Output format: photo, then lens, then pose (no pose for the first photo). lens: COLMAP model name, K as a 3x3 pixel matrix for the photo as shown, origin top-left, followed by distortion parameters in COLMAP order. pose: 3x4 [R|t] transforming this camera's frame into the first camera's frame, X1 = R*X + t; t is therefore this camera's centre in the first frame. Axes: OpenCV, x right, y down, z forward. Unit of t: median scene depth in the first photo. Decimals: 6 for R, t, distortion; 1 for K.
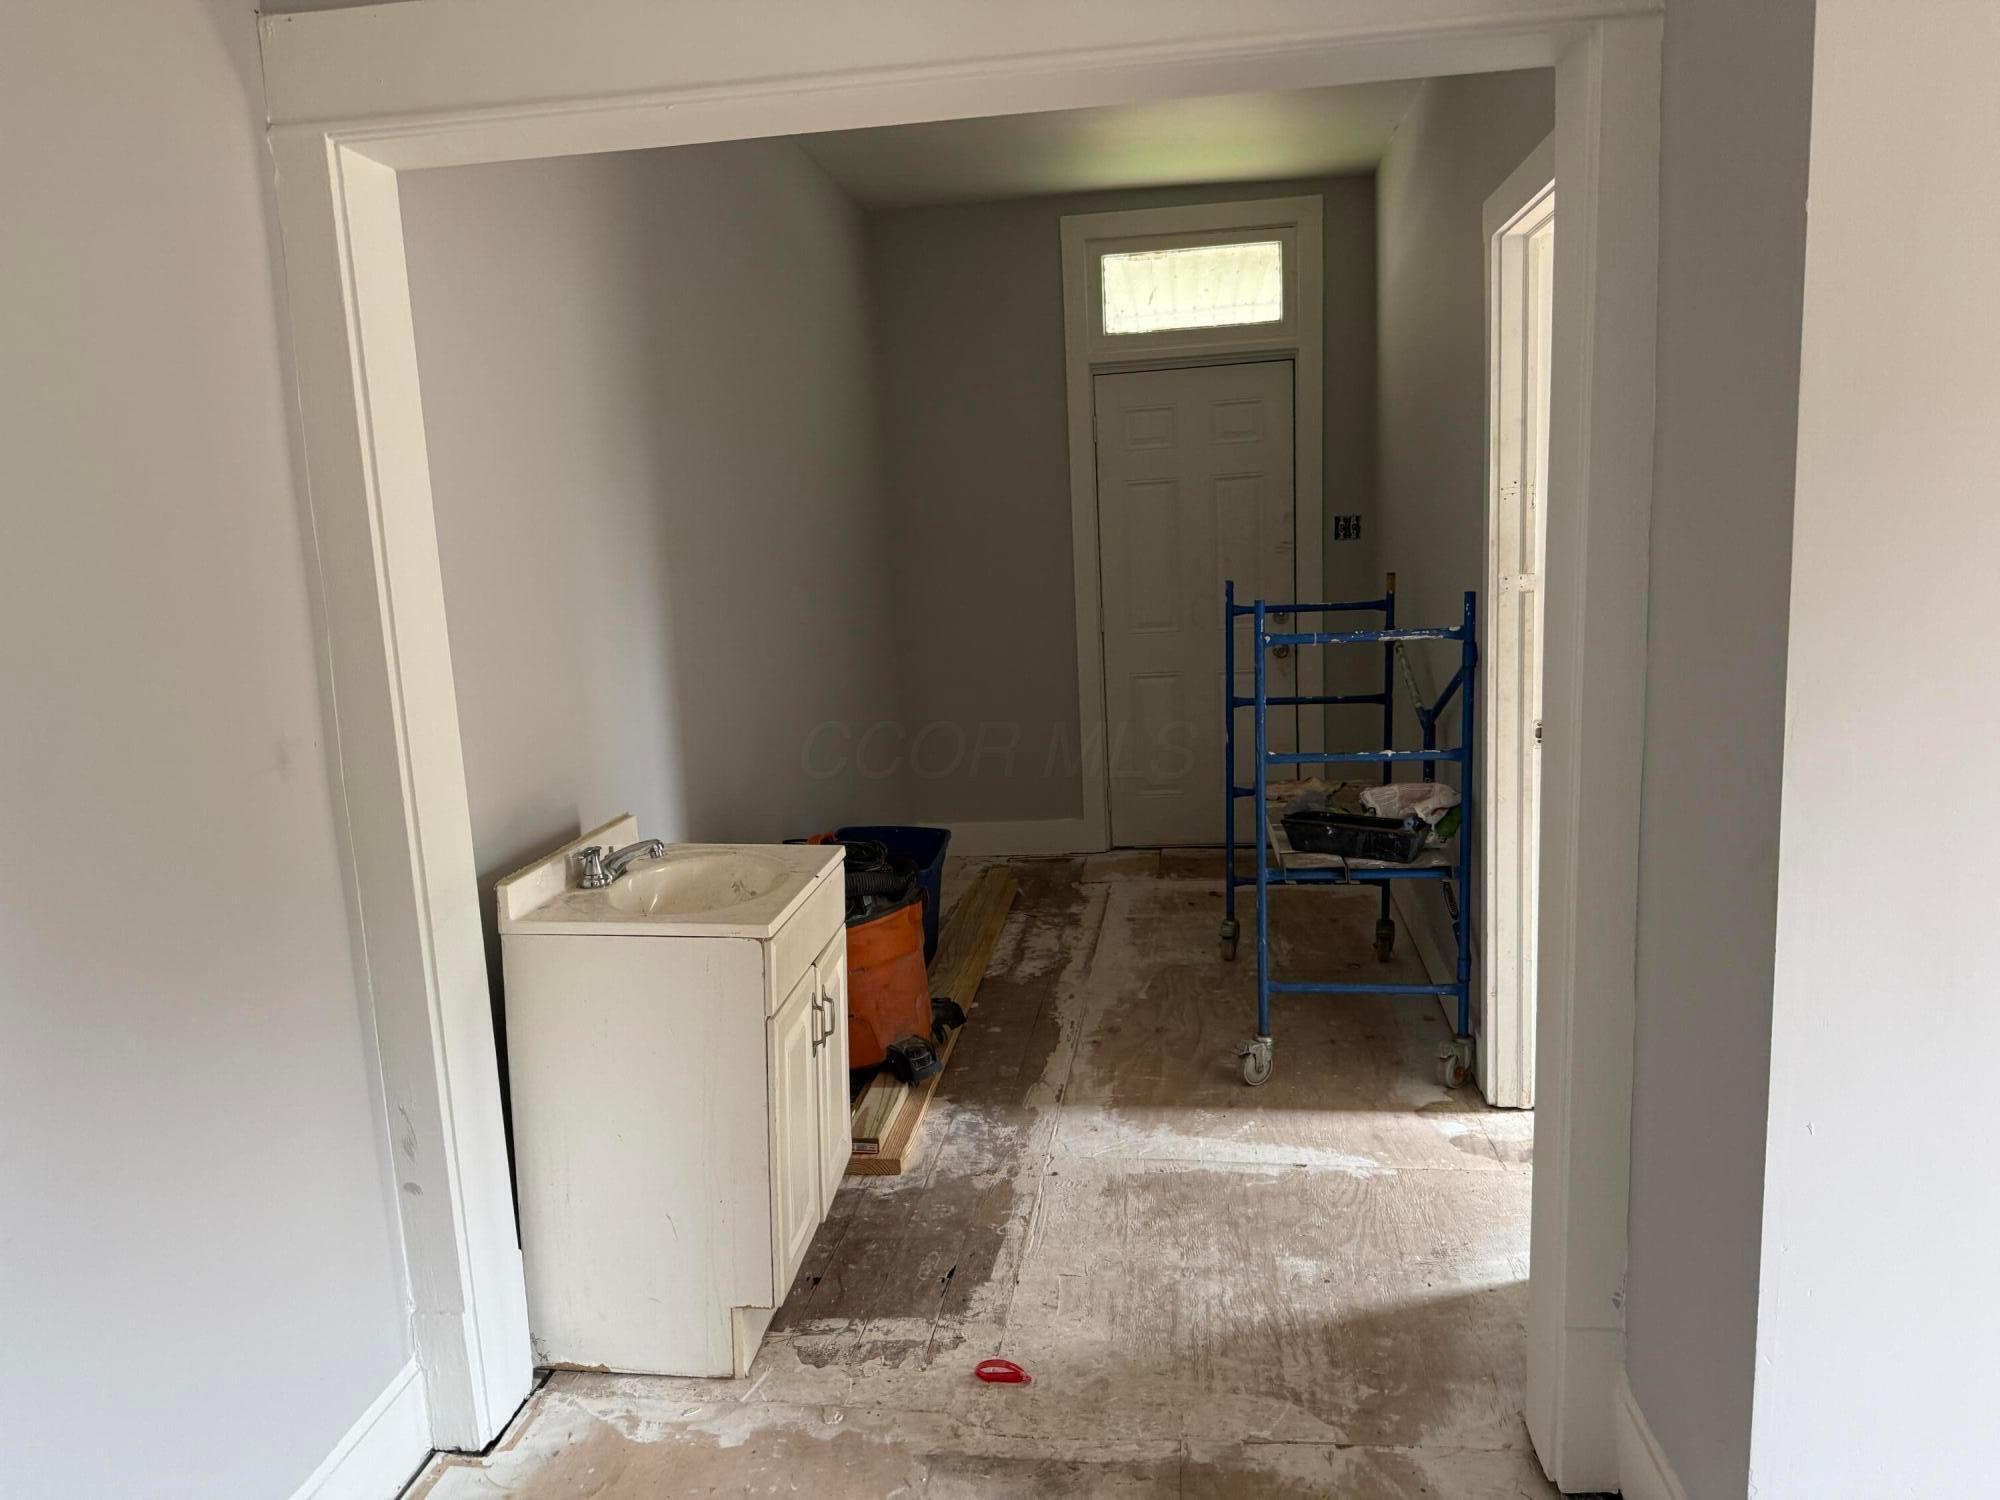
lens RADIAL K [[1373.3, 0, 1030.2], [0, 1373.3, 747.1], [0, 0, 1]] dist [0.045599, -0.059807]
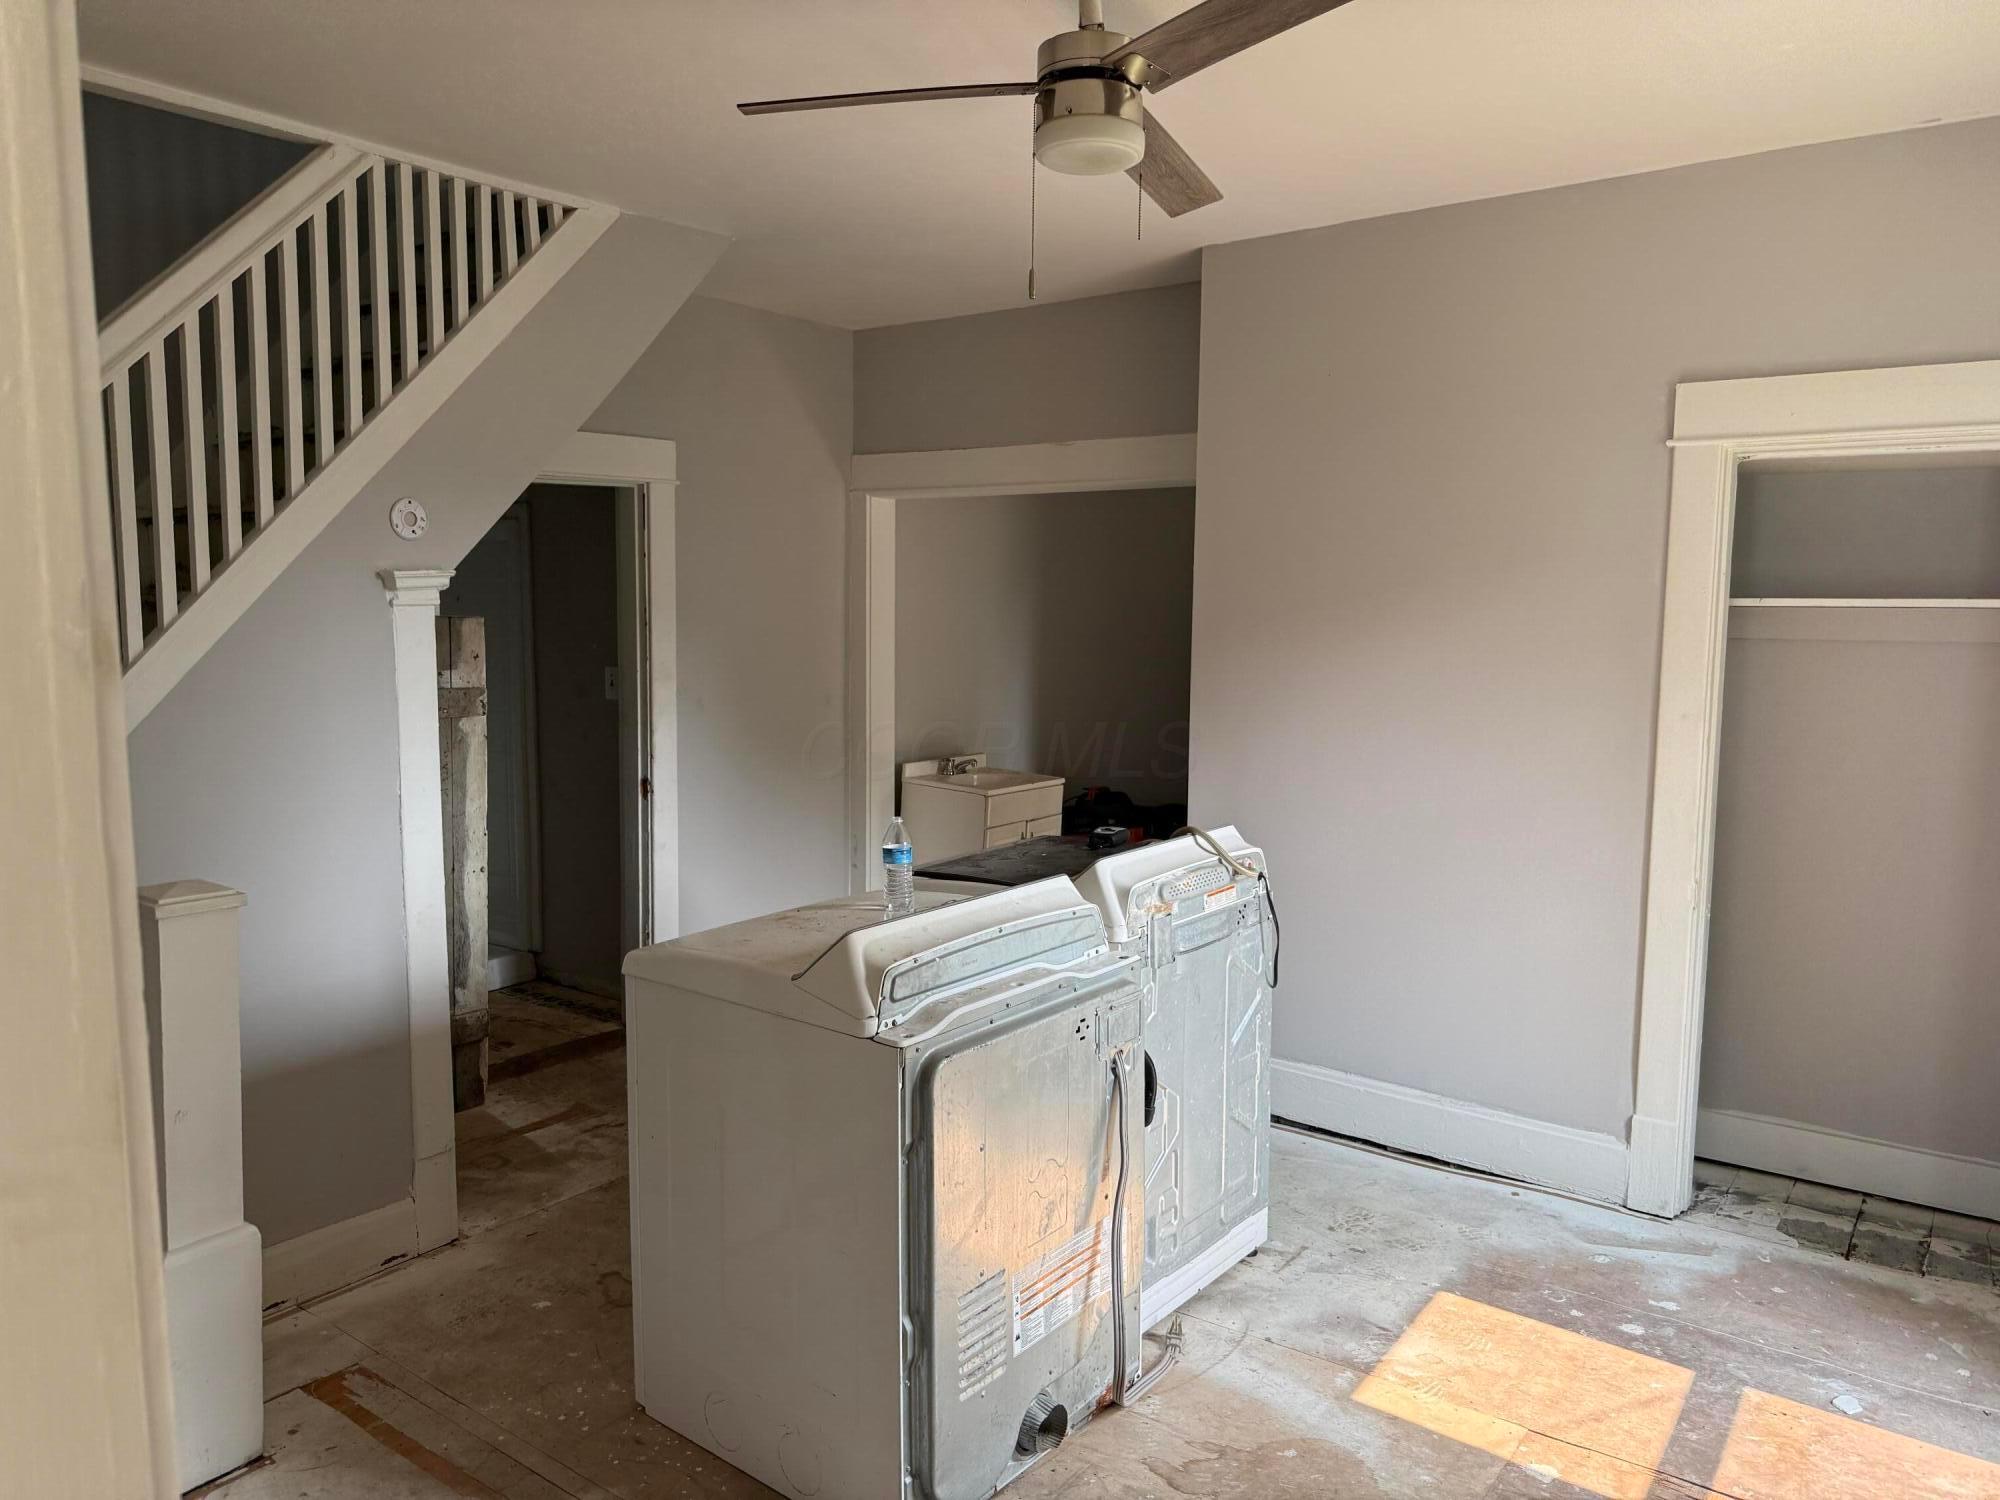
lens RADIAL K [[1373.3, 0, 1030.2], [0, 1373.3, 747.1], [0, 0, 1]] dist [0.045599, -0.059807]
pose [[0.861581, 0.105047, -0.496631, 1.212735], [-0.135606, 0.990428, -0.025762, 0.116587], [0.489171, 0.089543, 0.867579, -1.239160]]
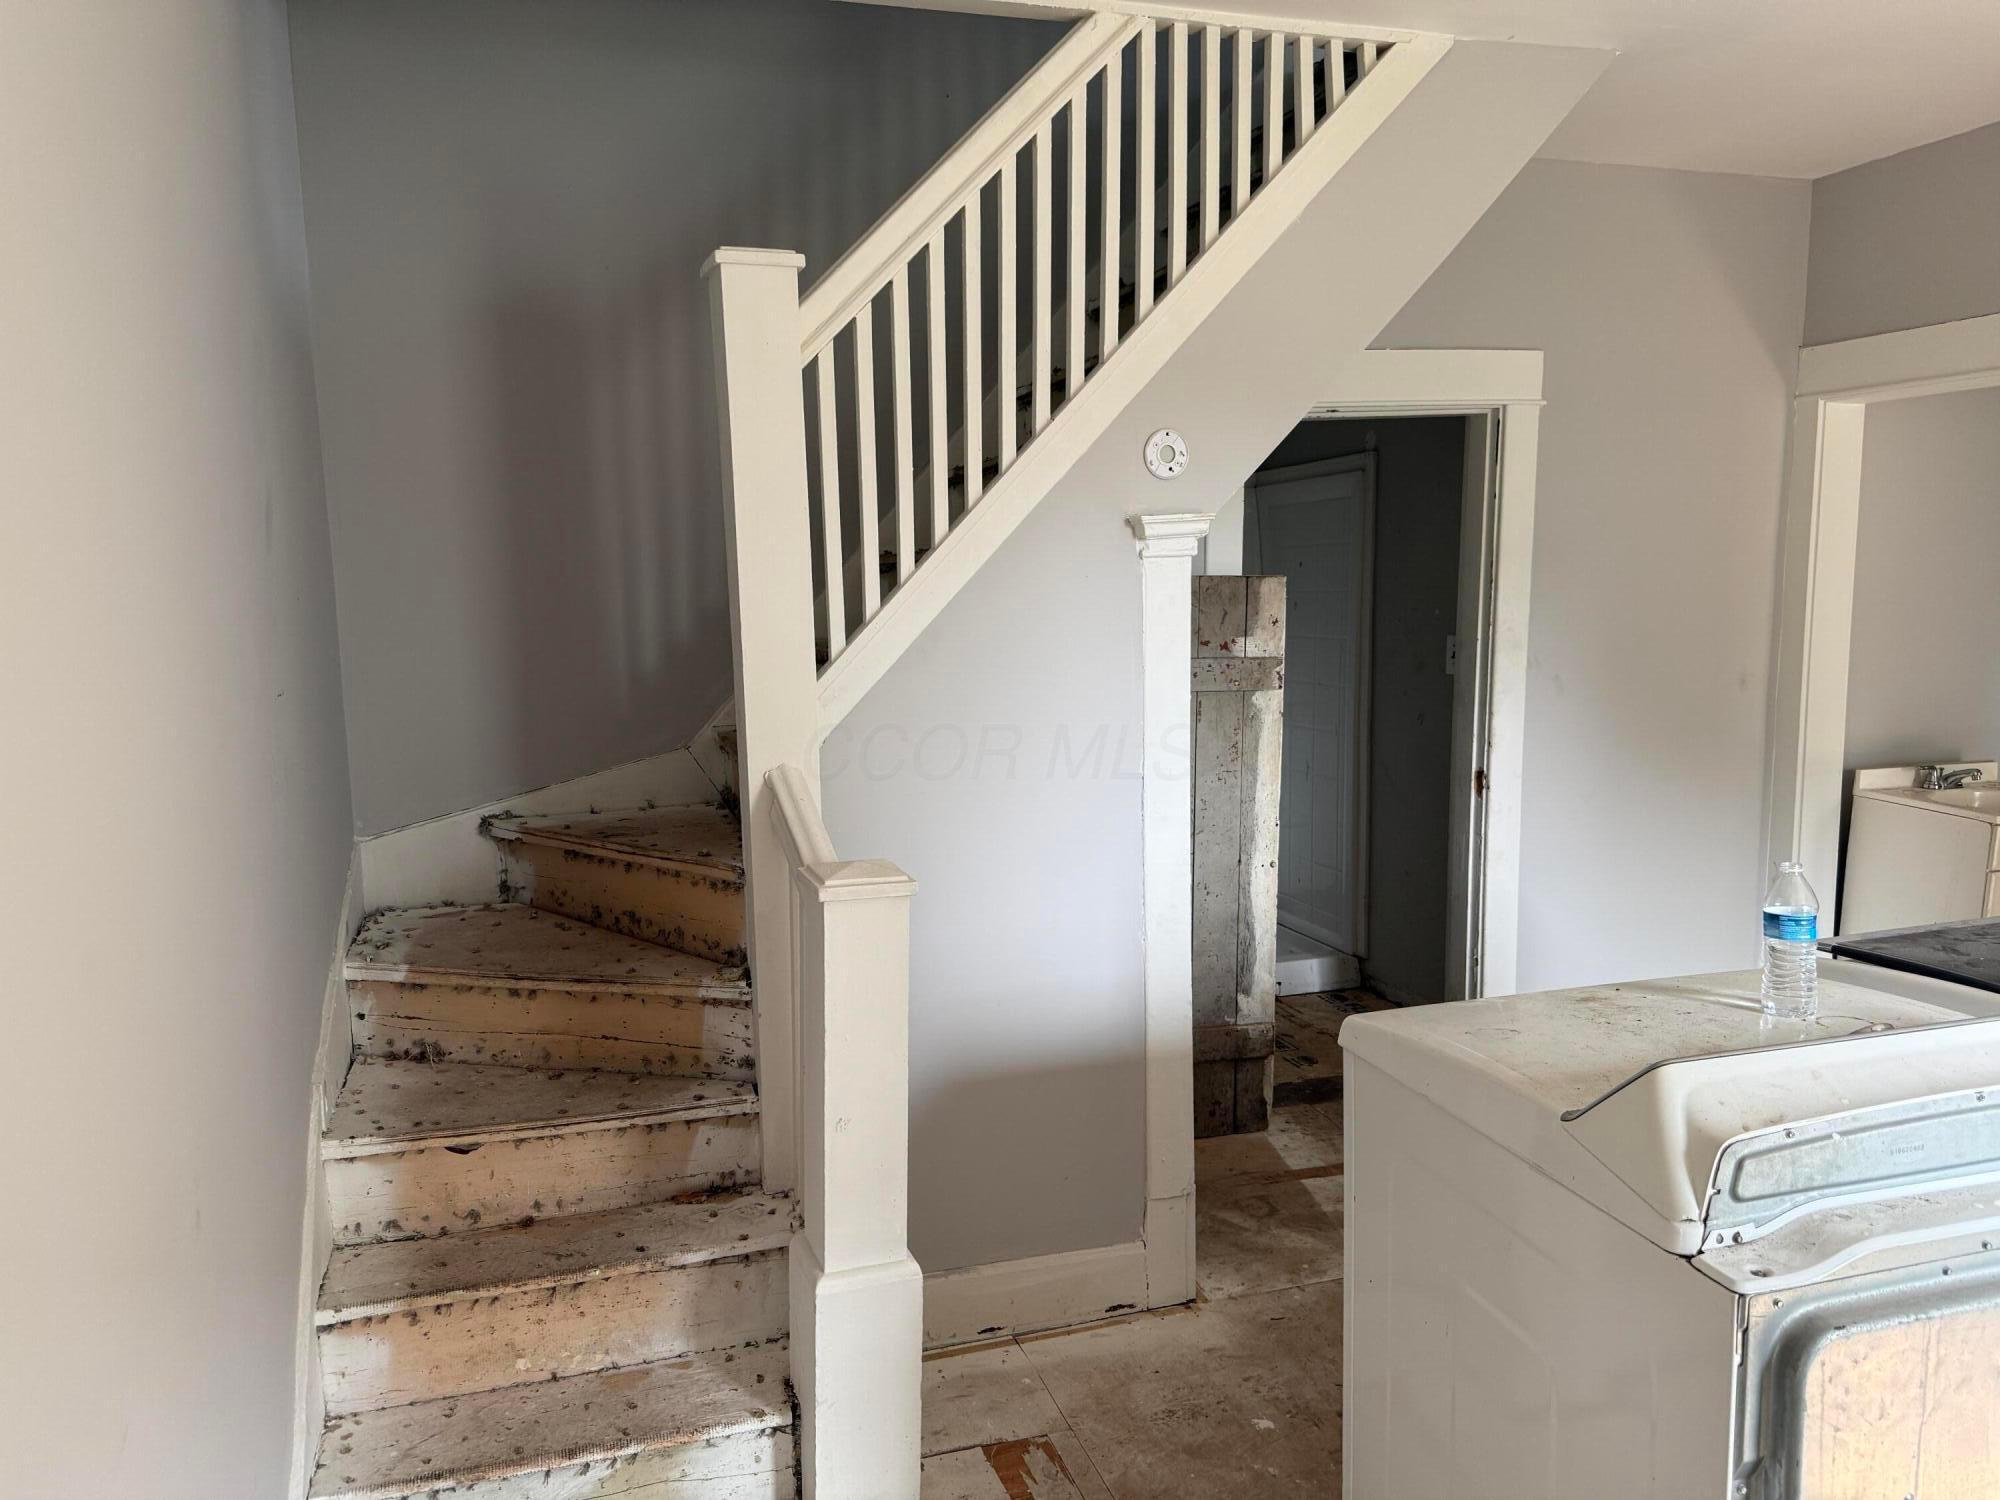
lens RADIAL K [[1373.3, 0, 1030.2], [0, 1373.3, 747.1], [0, 0, 1]] dist [0.045599, -0.059807]
pose [[0.379592, 0.145890, -0.913579, 0.998715], [-0.163887, 0.982475, 0.088797, 0.098653], [0.910523, 0.116017, 0.396848, -0.855093]]
